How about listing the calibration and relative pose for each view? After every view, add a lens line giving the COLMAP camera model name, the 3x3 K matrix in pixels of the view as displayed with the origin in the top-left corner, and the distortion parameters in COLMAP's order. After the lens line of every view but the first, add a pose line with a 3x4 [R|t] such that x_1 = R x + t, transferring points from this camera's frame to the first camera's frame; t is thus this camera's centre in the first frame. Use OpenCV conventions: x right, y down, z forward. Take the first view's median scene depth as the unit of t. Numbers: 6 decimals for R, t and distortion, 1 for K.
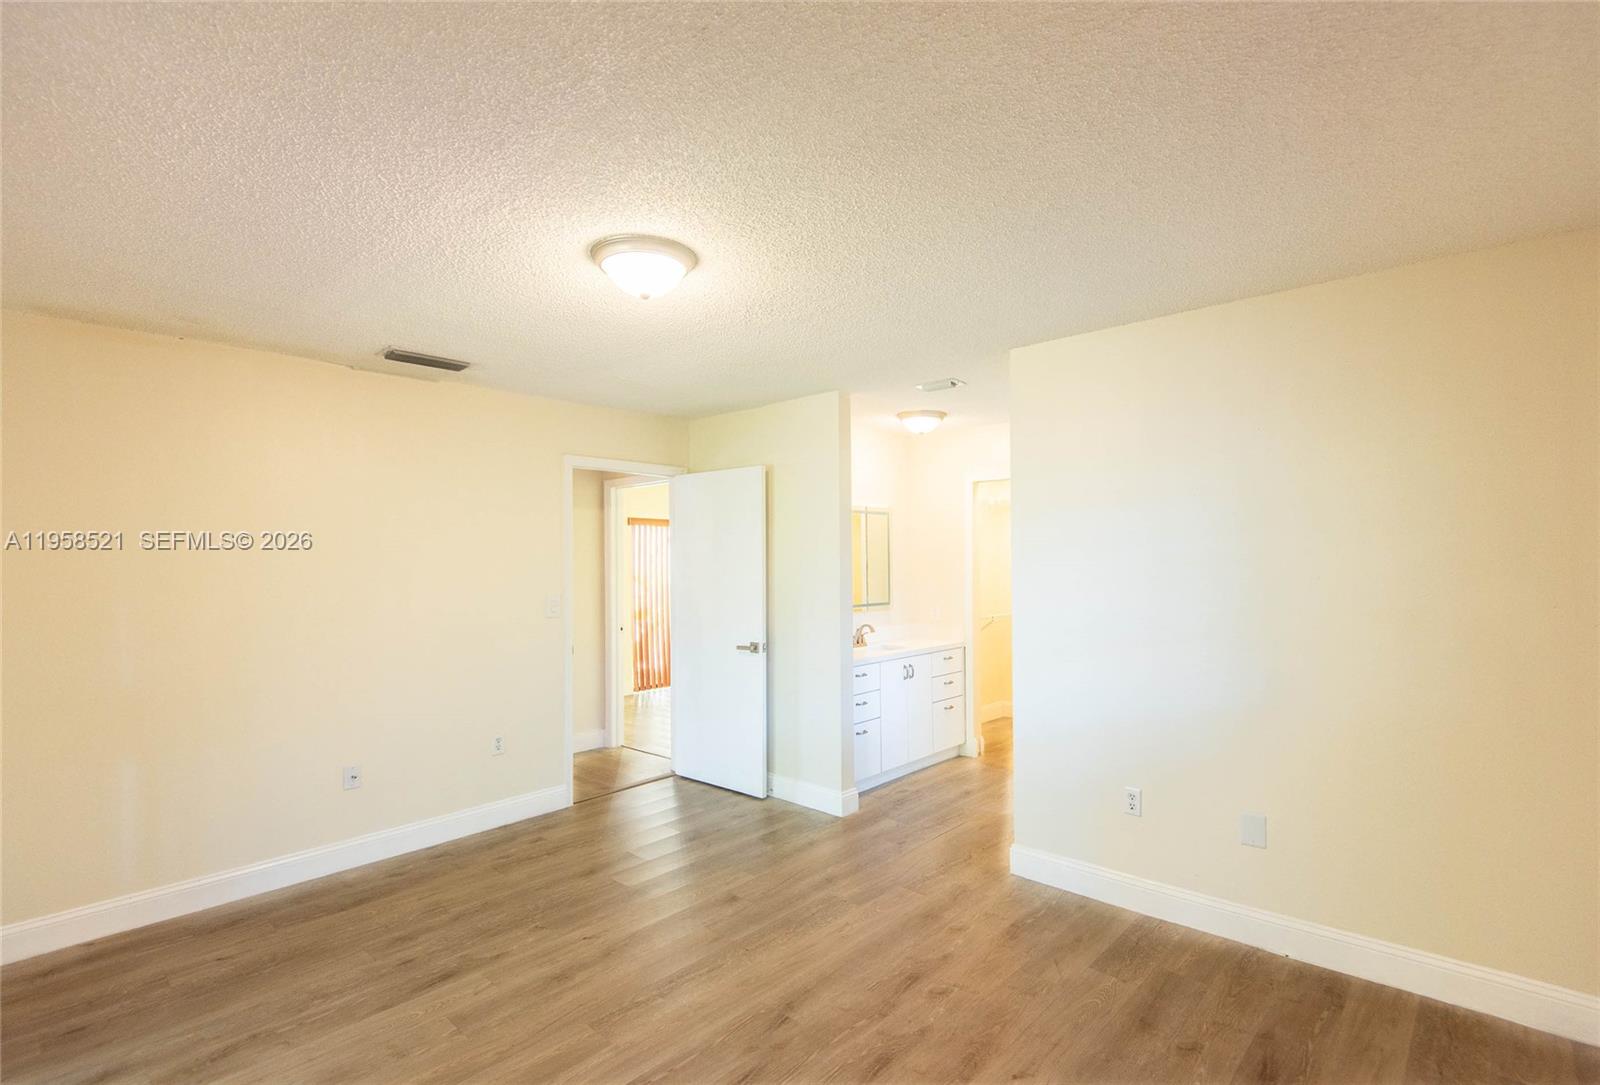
lens RADIAL K [[772.9, 0, 800.4], [0, 772.9, 548.1], [0, 0, 1]] dist [0.023407, -0.010528]
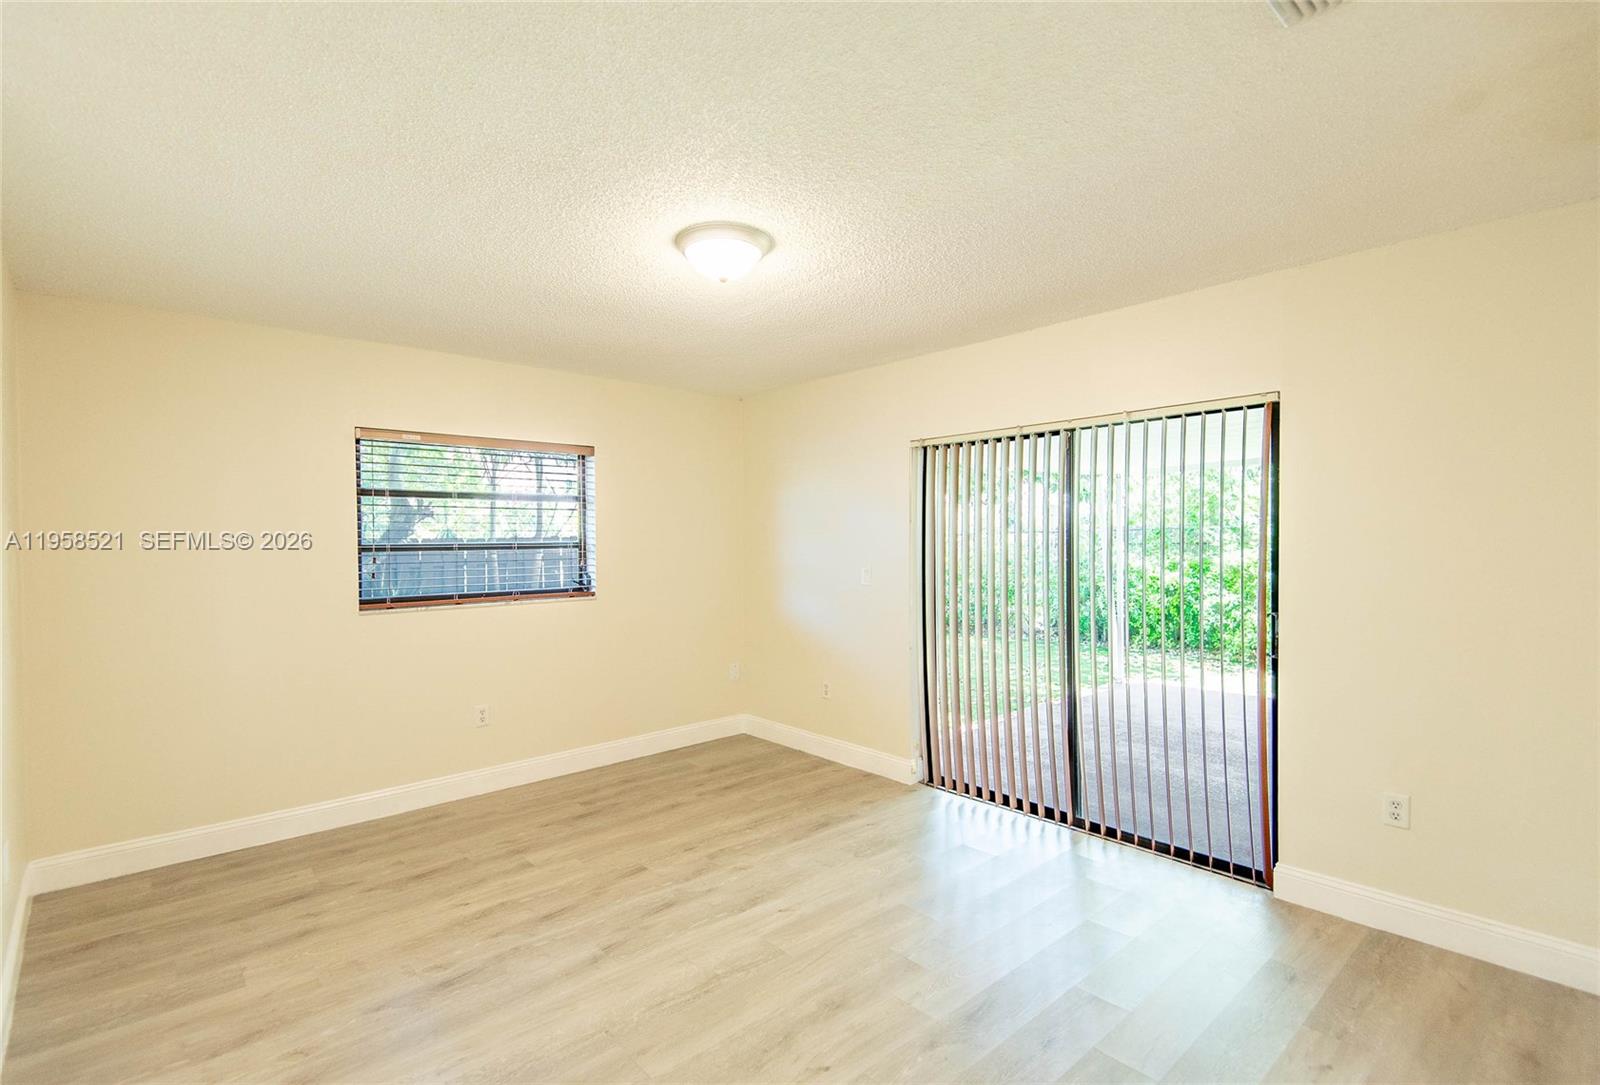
lens RADIAL K [[772.9, 0, 799.7], [0, 772.9, 541.9], [0, 0, 1]] dist [0.023407, -0.010528]
pose [[-0.996394, 0.018933, 0.082706, -0.371089], [0.018125, 0.999780, -0.010511, 0.050643], [-0.082887, -0.008975, -0.996519, 1.968220]]
